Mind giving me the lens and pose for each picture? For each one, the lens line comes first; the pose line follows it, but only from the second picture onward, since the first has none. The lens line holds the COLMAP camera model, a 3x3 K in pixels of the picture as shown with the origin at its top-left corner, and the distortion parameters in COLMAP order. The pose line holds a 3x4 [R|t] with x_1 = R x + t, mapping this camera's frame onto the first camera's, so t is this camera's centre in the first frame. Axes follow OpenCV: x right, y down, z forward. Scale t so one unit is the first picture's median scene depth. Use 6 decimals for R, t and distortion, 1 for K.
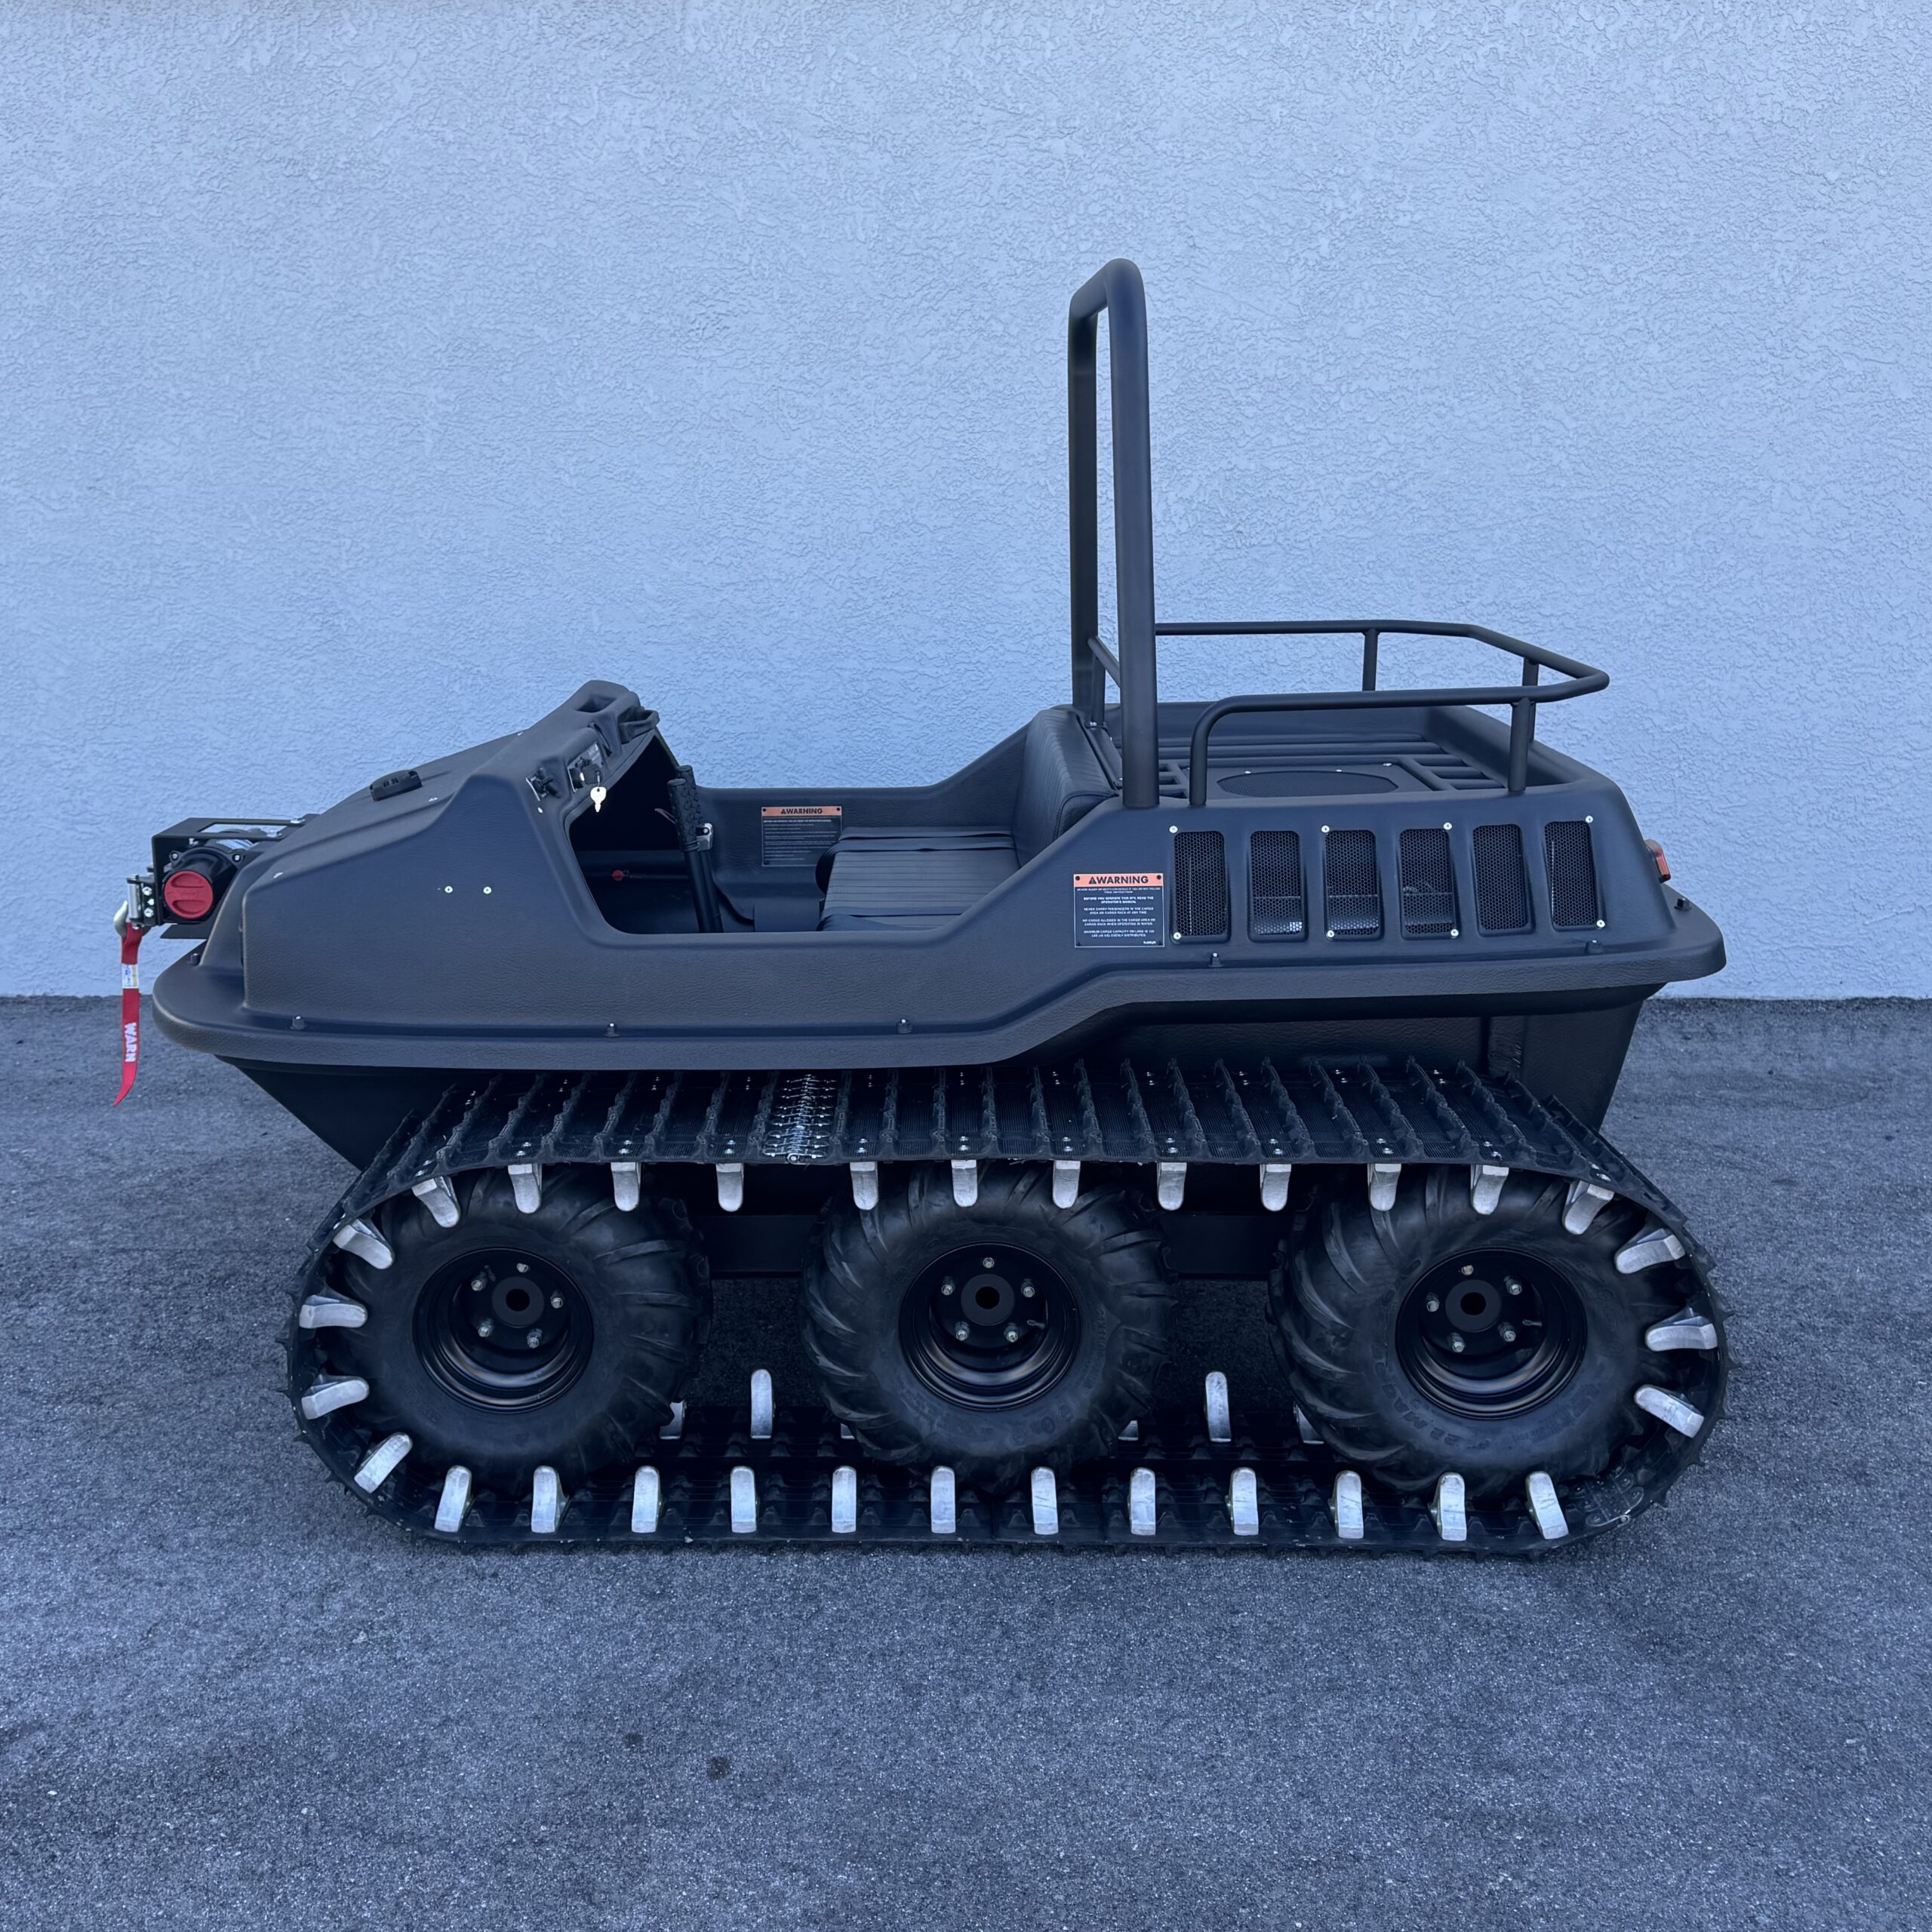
lens RADIAL K [[2118.6, 0, 855.5], [0, 2118.6, 955.8], [0, 0, 1]] dist [0.166782, -0.358040]
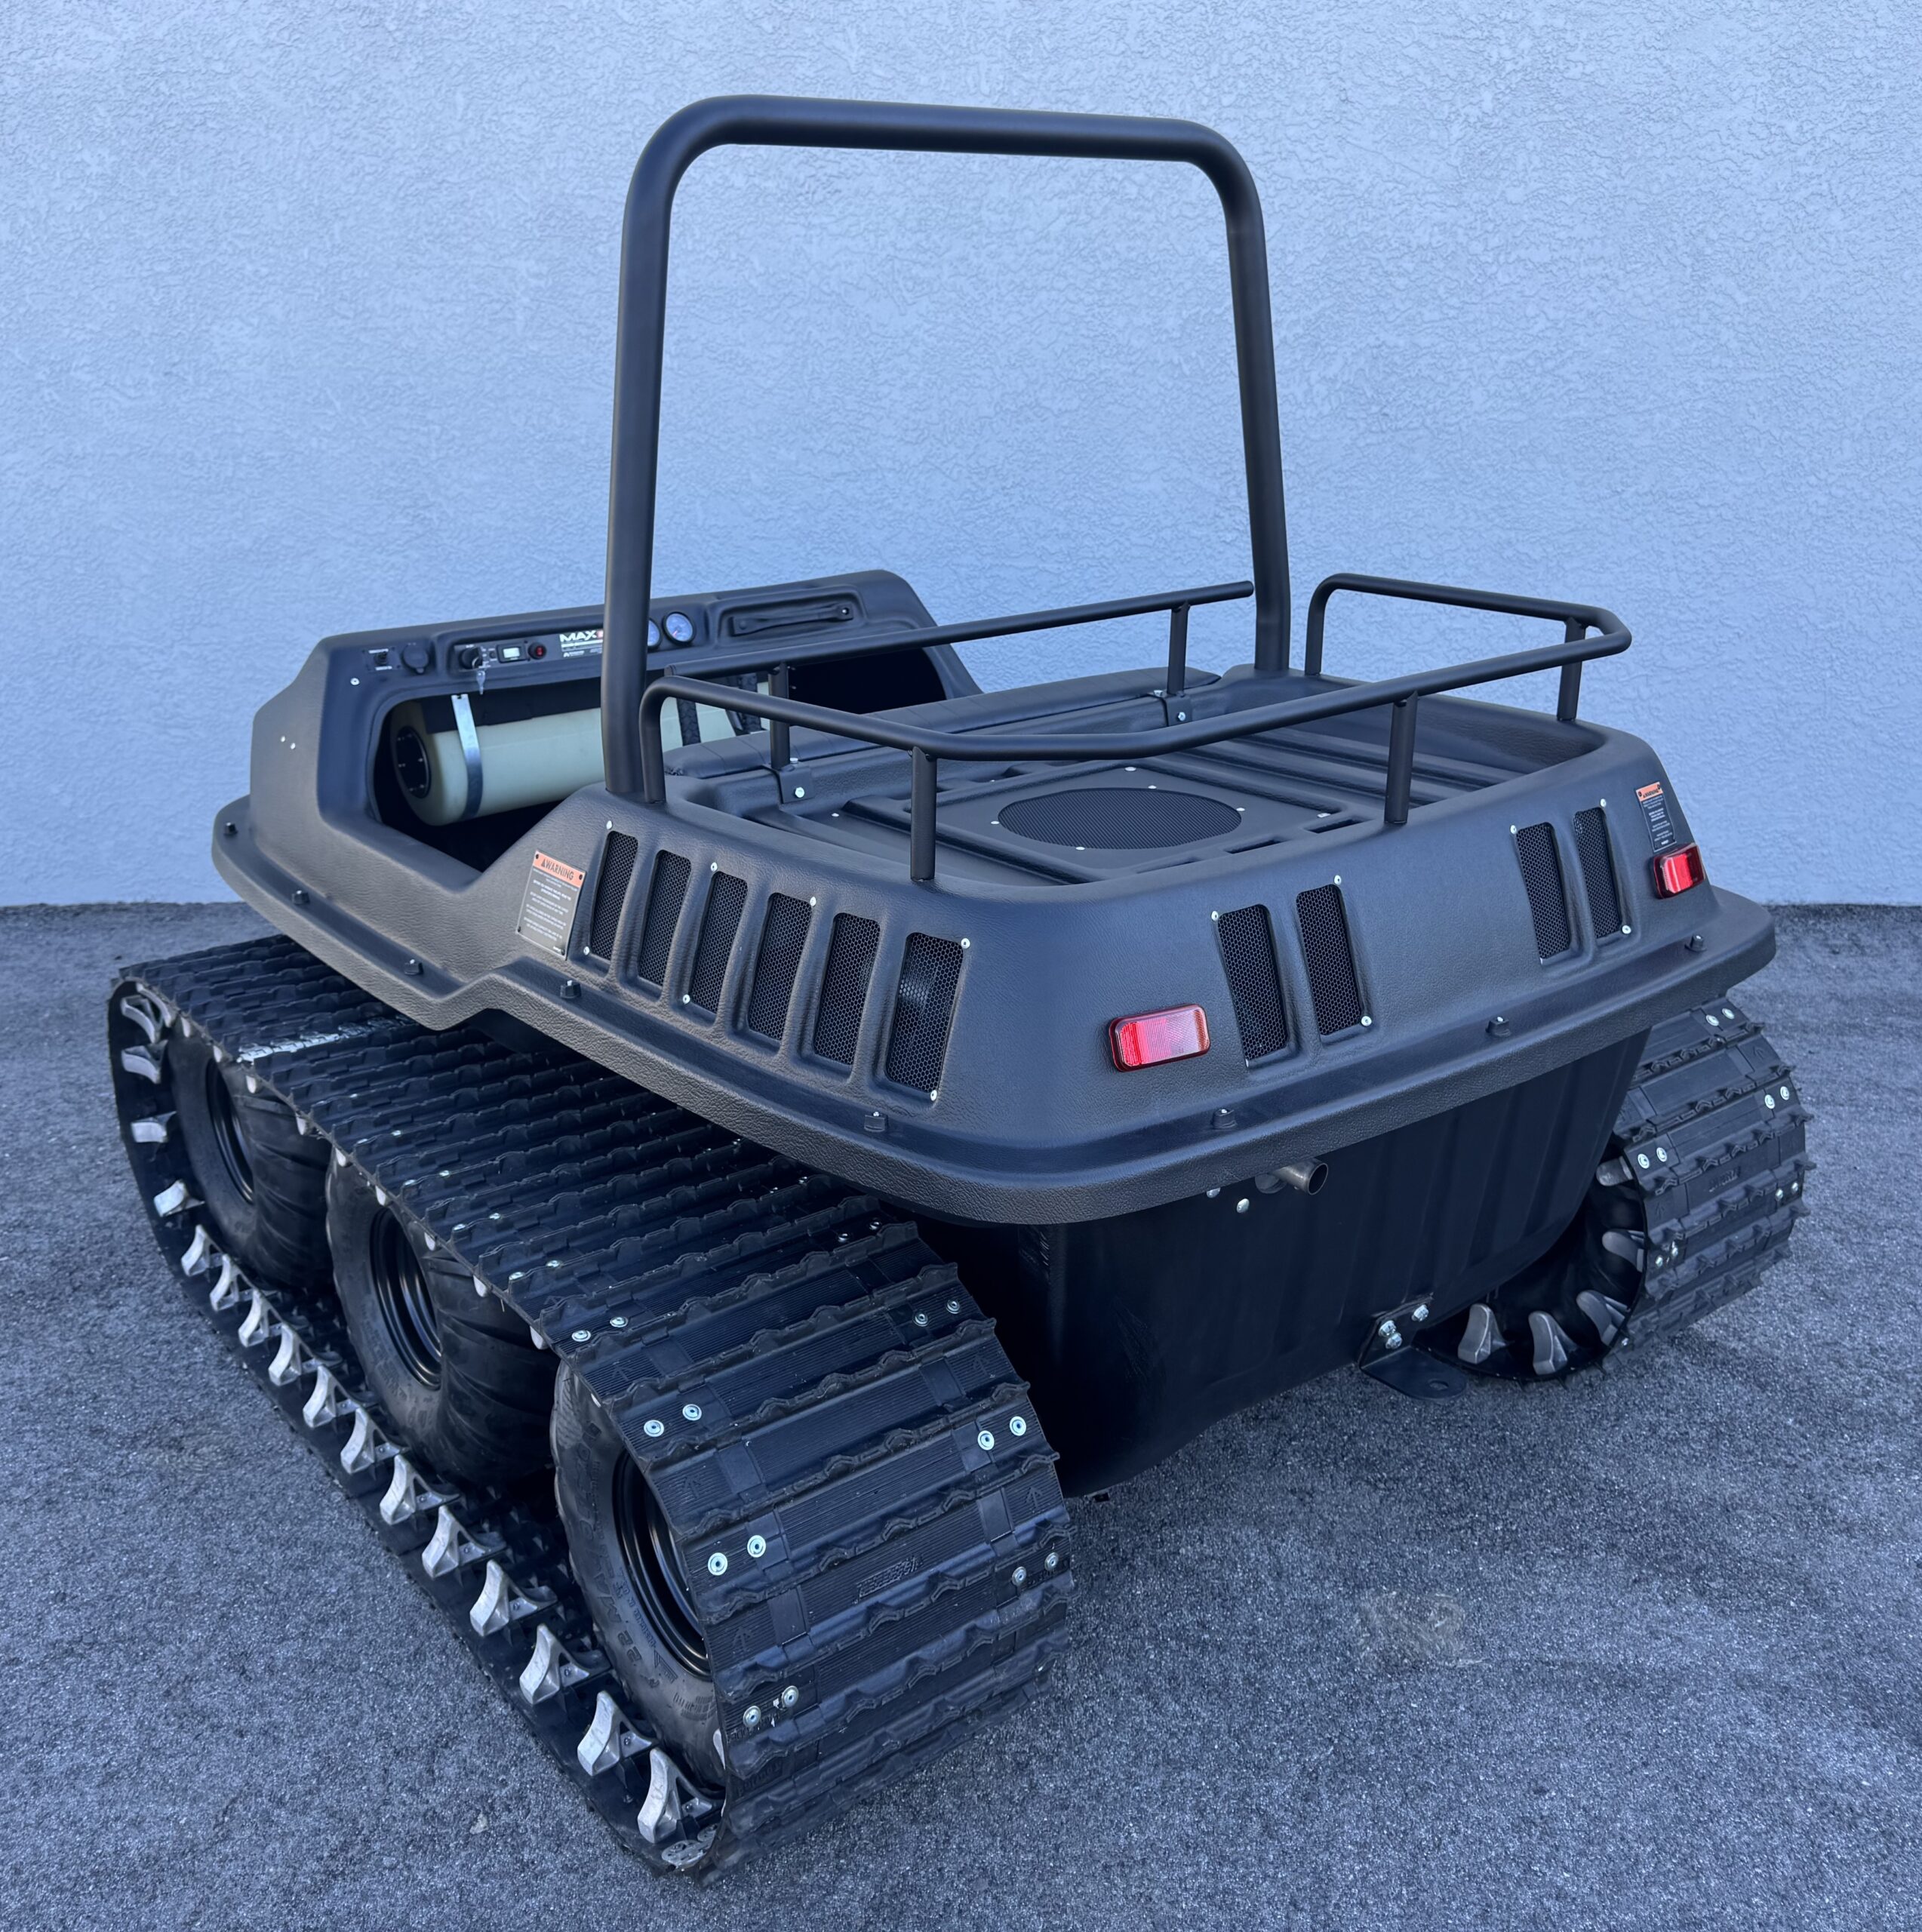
lens RADIAL K [[1859.5, 0, 903.7], [0, 1859.5, 971.1], [0, 0, 1]] dist [0.000982, 0.000078]
pose [[0.999994, -0.003378, 0.001123, -0.034656], [0.003242, 0.994477, 0.104902, -0.042778], [-0.001471, -0.104897, 0.994482, 0.168661]]
